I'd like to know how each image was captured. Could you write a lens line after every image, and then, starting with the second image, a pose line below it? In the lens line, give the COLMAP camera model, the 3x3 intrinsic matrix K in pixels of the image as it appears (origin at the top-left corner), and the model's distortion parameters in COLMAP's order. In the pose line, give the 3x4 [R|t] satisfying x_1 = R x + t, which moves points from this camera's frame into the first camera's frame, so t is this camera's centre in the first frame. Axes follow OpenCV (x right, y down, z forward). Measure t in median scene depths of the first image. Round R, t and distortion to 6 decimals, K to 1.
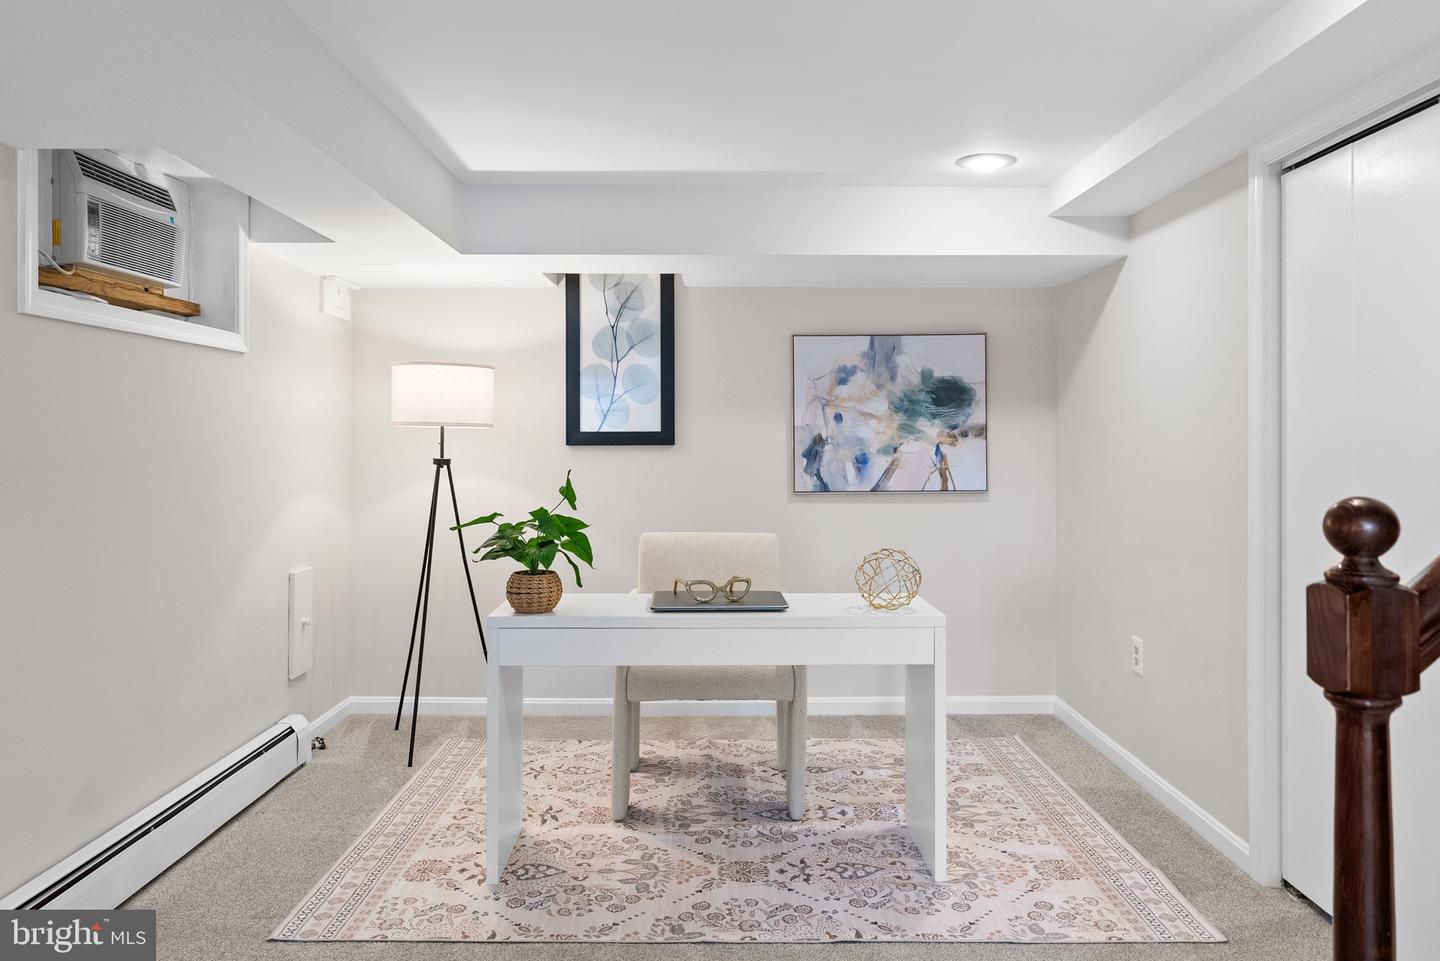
lens RADIAL K [[1027.1, 0, 722.1], [0, 1027.1, 435.7], [0, 0, 1]] dist [-0.002472, 0.004035]
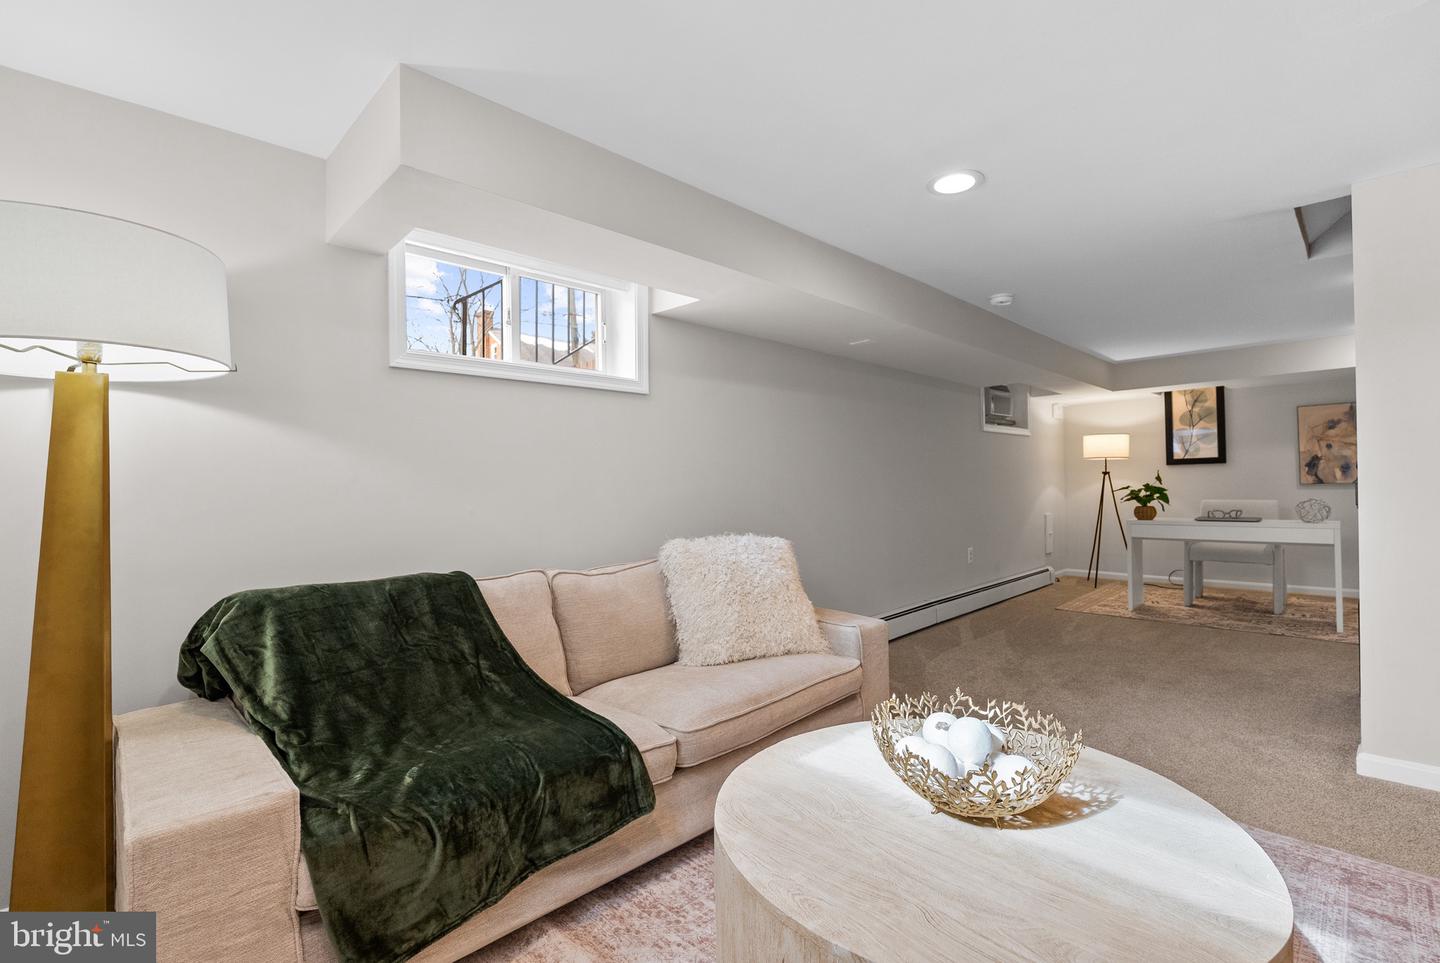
lens RADIAL K [[651.6, 0, 724.4], [0, 651.6, 482.0], [0, 0, 1]] dist [-0.003466, 0.000203]
pose [[0.705822, -0.019873, -0.708111, 0.233098], [0.023577, 0.999712, -0.004556, 0.039640], [0.707997, -0.013479, 0.706087, -0.939044]]
